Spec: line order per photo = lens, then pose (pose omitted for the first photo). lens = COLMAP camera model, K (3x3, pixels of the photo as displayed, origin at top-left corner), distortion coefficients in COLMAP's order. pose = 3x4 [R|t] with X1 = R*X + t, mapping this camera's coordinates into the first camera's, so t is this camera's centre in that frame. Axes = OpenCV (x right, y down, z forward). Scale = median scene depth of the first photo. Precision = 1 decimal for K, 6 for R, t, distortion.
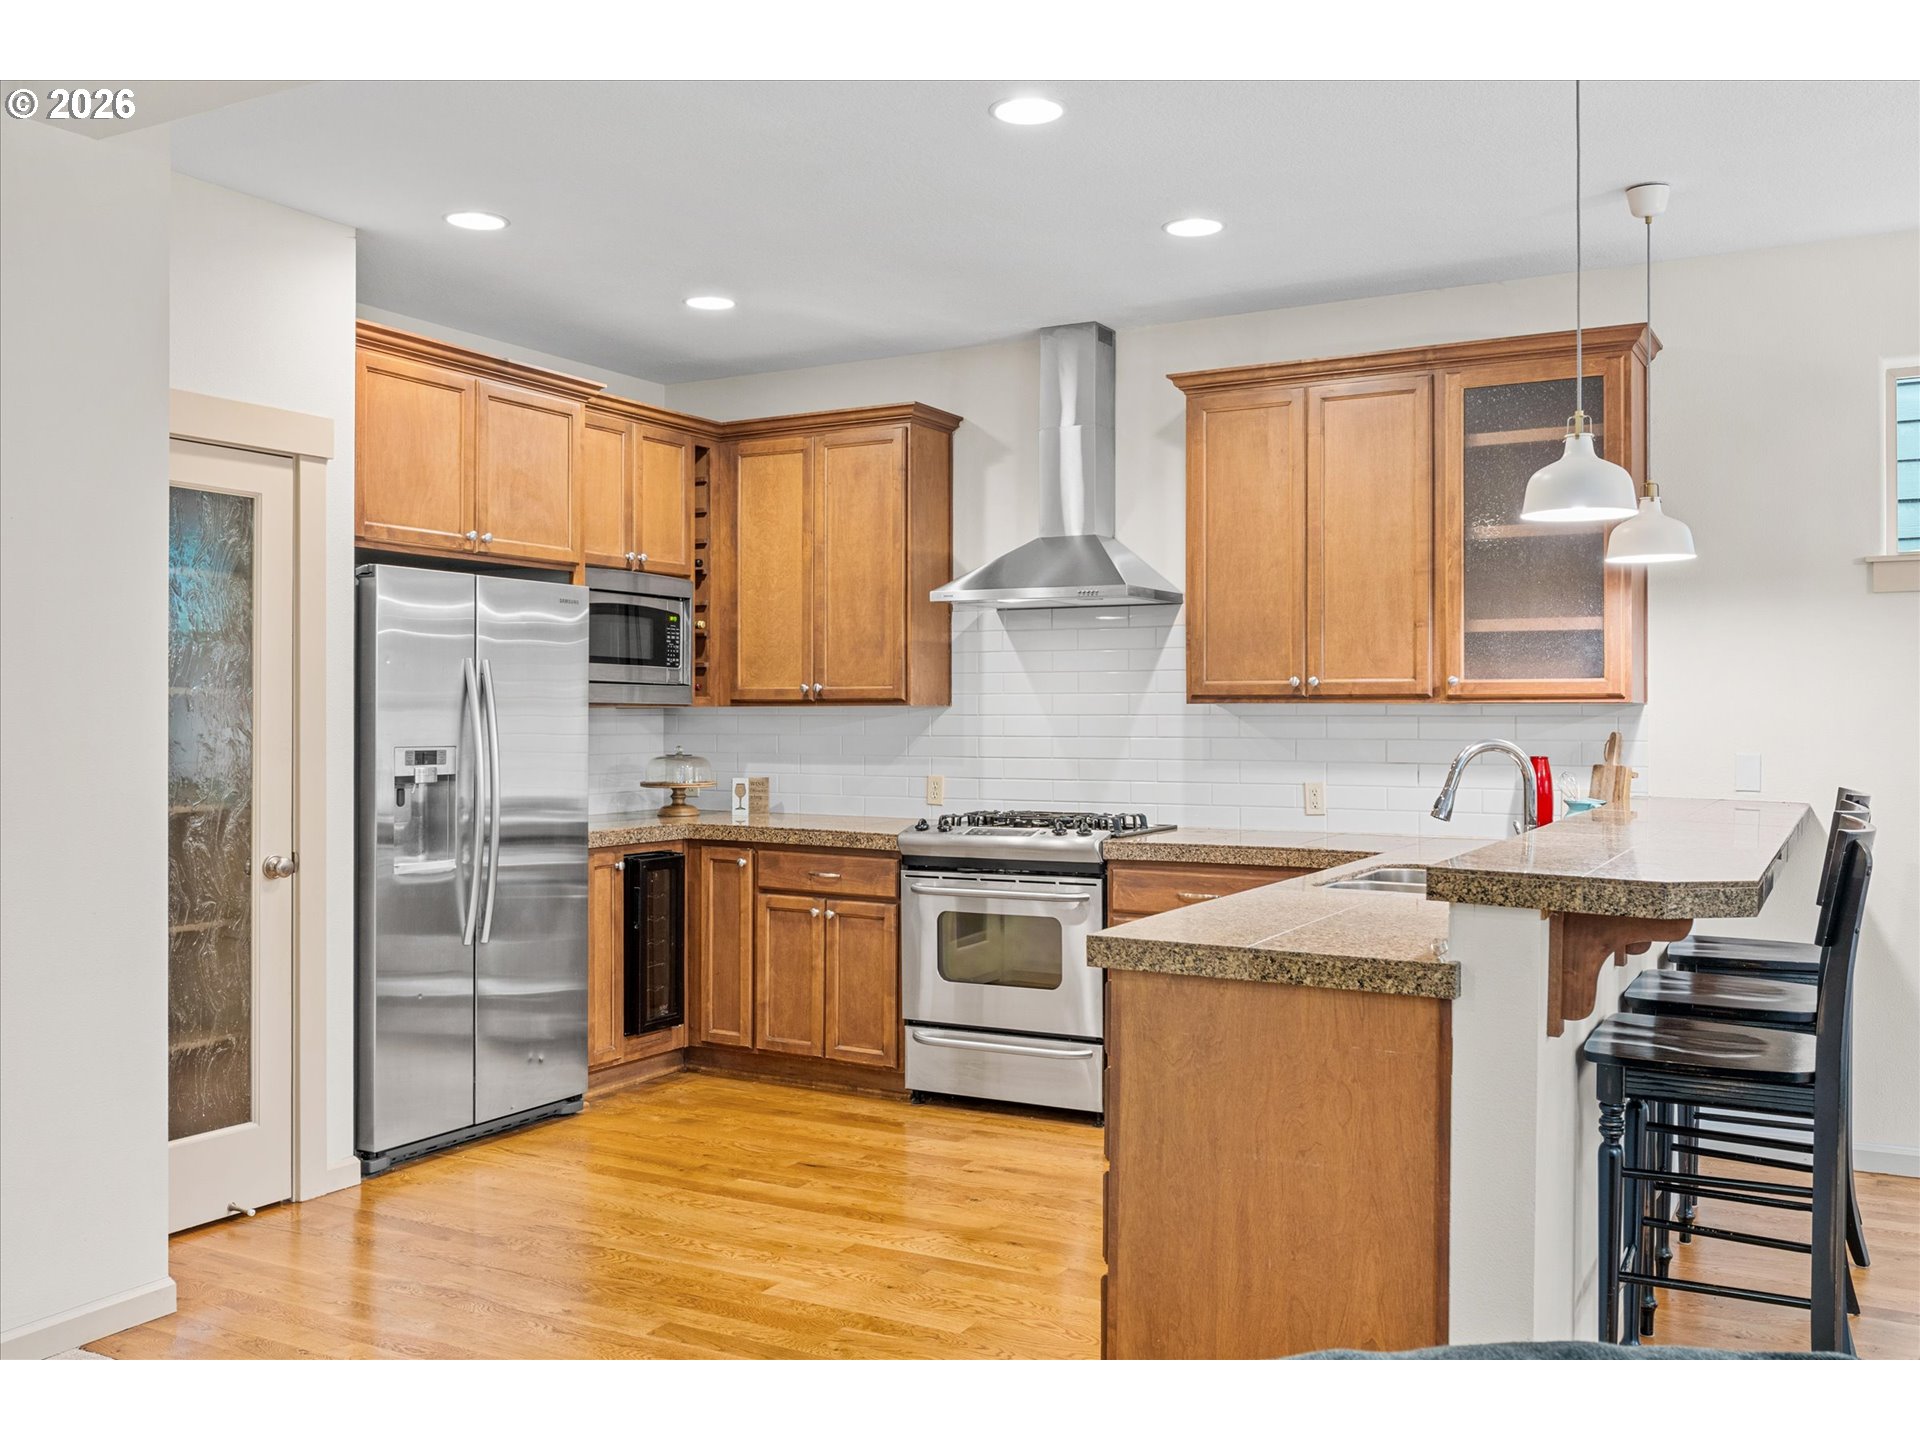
lens RADIAL K [[1661.7, 0, 954.8], [0, 1661.7, 710.4], [0, 0, 1]] dist [0.004968, 0.003755]
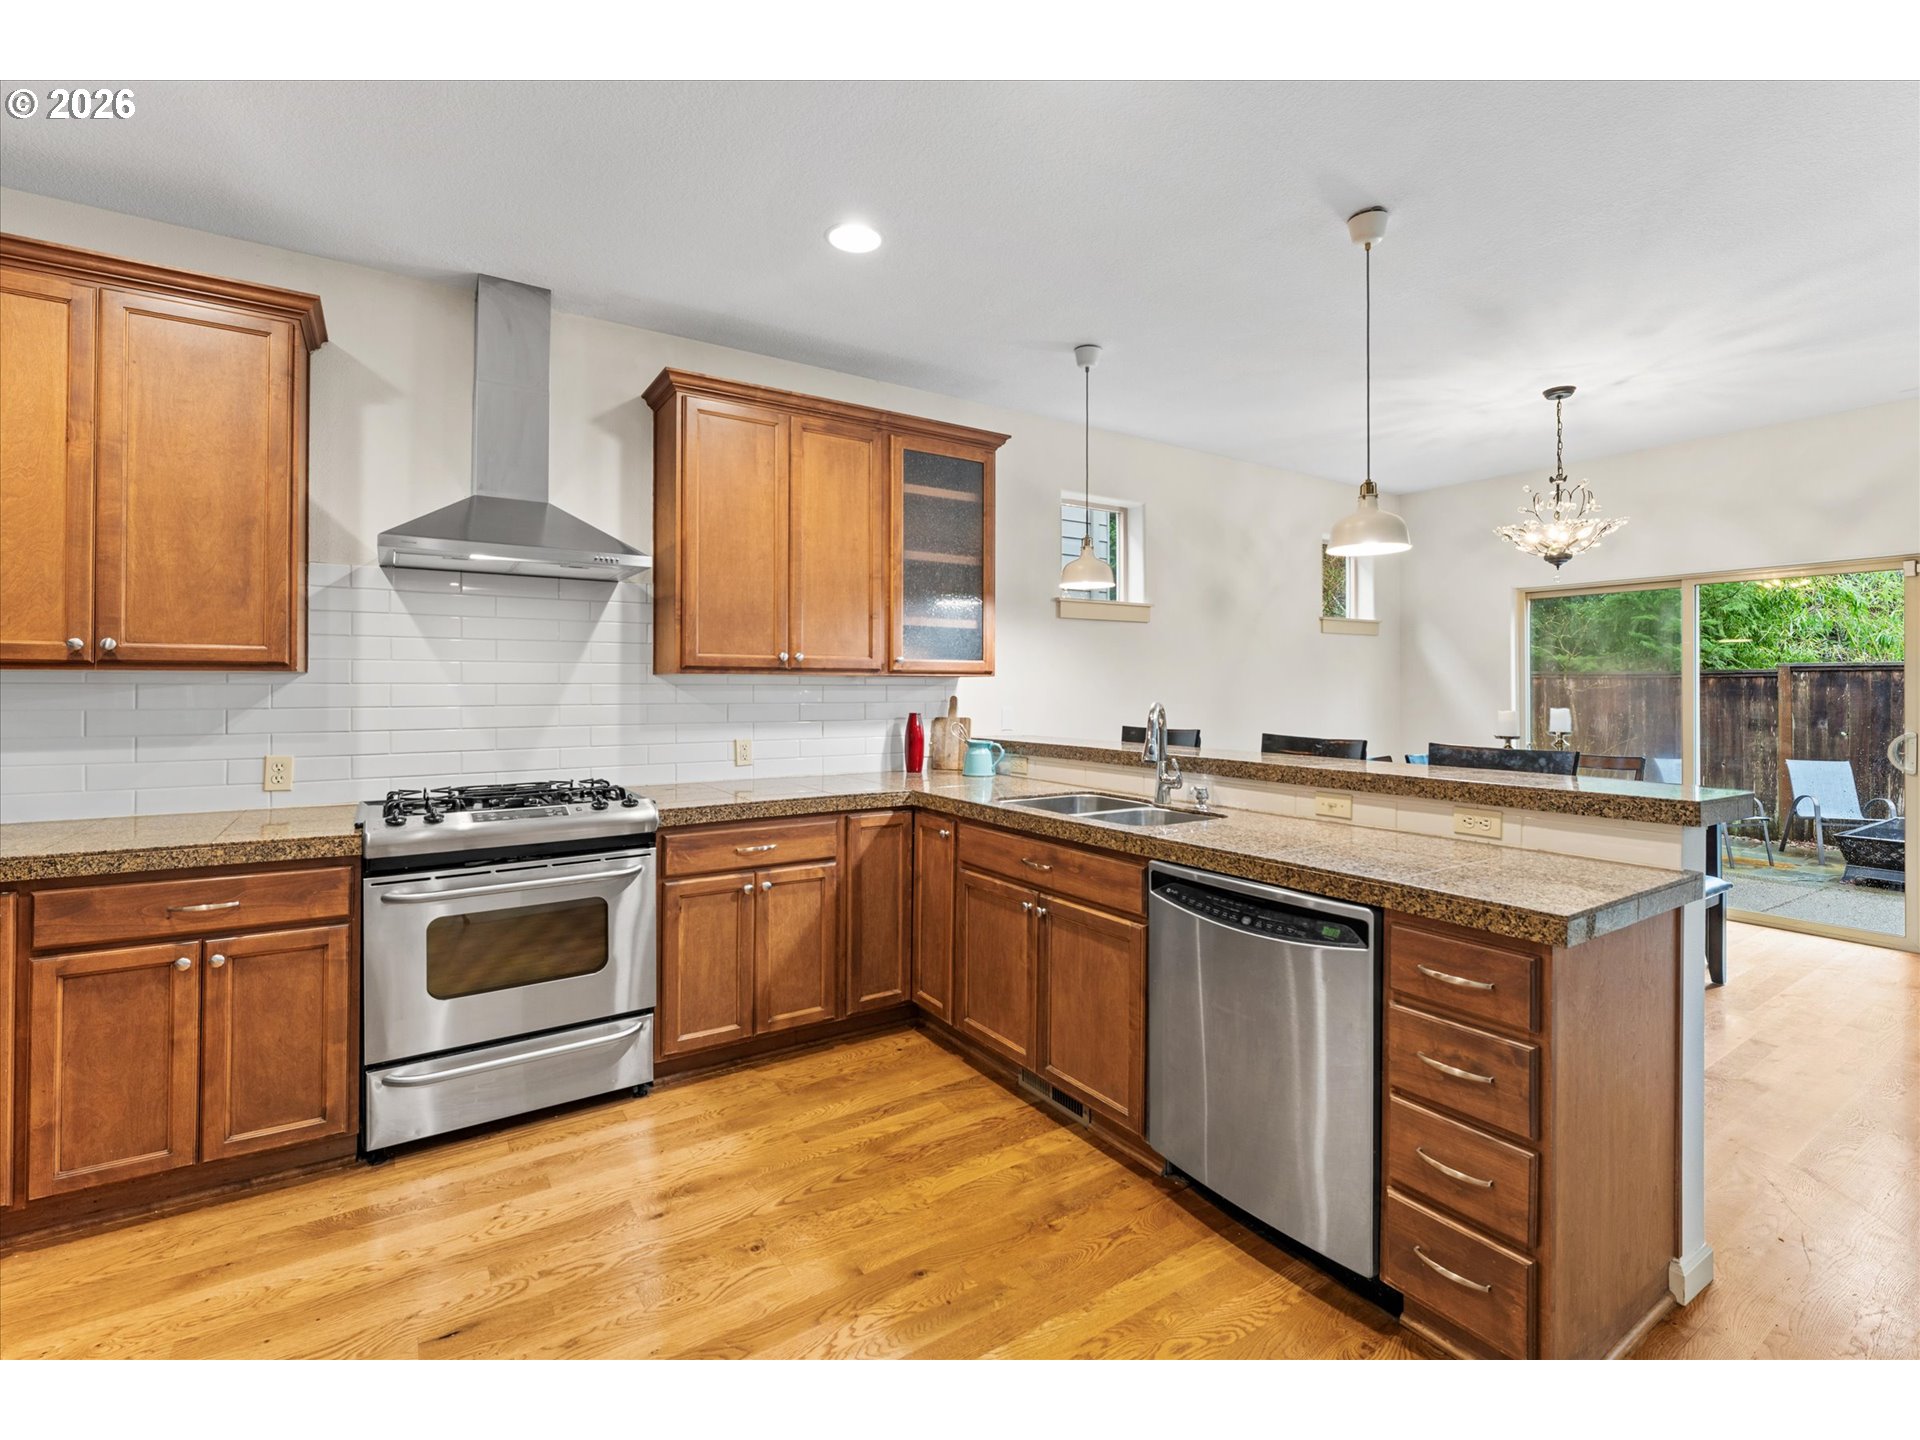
lens RADIAL K [[844.0, 0, 1003.0], [0, 844.0, 683.3], [0, 0, 1]] dist [-0.001216, -0.000191]
pose [[0.450603, 0.003111, 0.892719, -0.271764], [-0.004474, 0.999989, -0.001227, 0.002102], [-0.892713, -0.003441, 0.450612, 0.585134]]
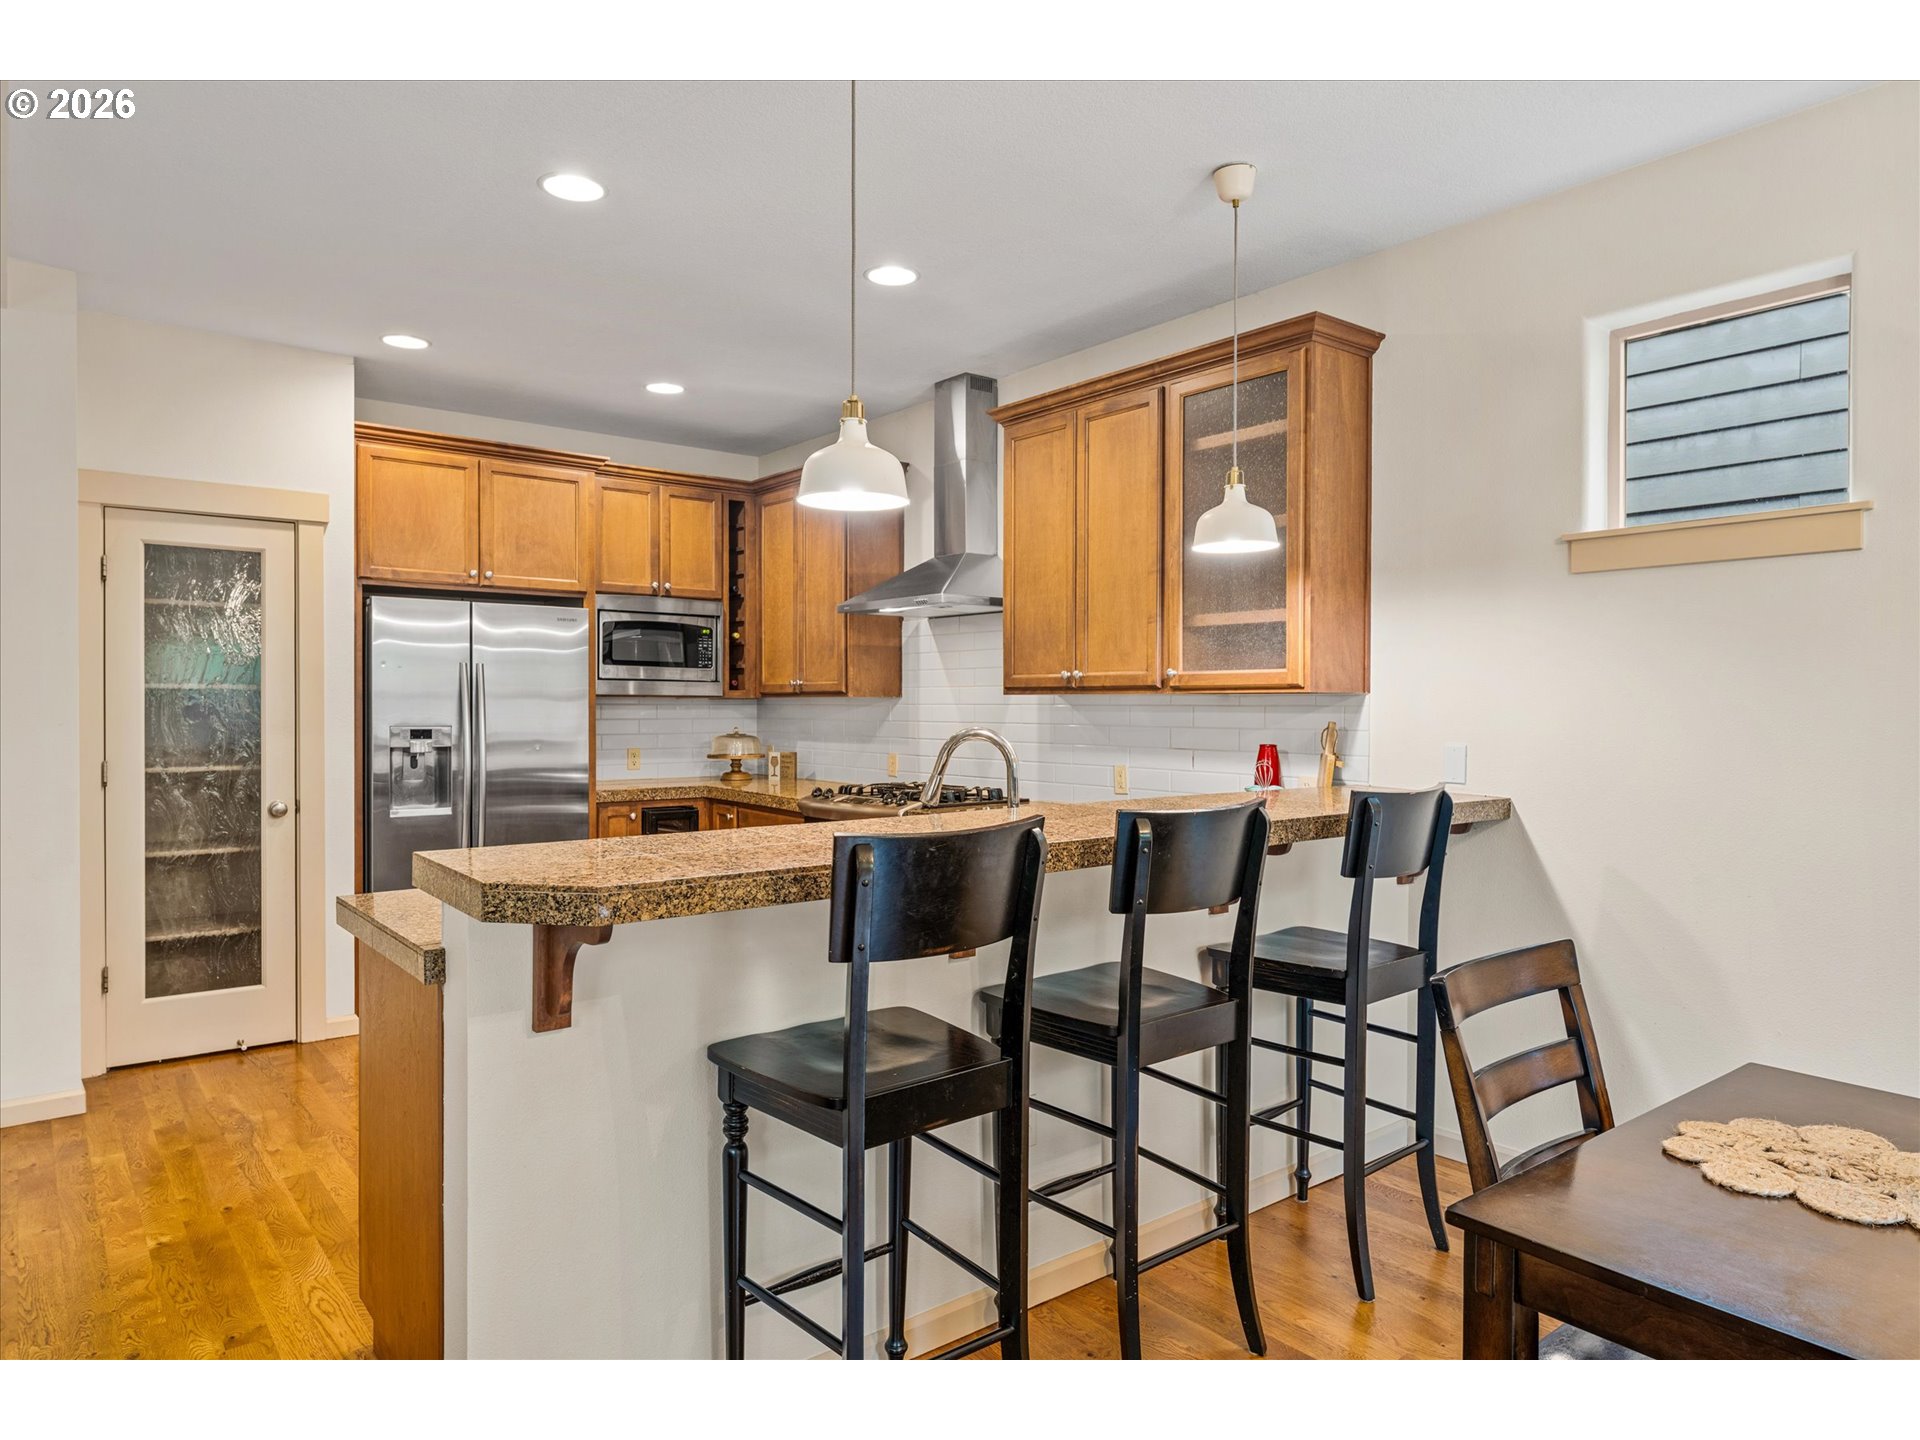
lens RADIAL K [[1180.8, 0, 960.0], [0, 1180.8, 720.0], [0, 0, 1]] dist [-0.002637, -0.000997]
pose [[0.927246, 0.006373, -0.374399, 0.439618], [-0.000596, 0.999879, 0.015542, 0.000741], [0.374453, -0.014188, 0.927137, 0.236550]]
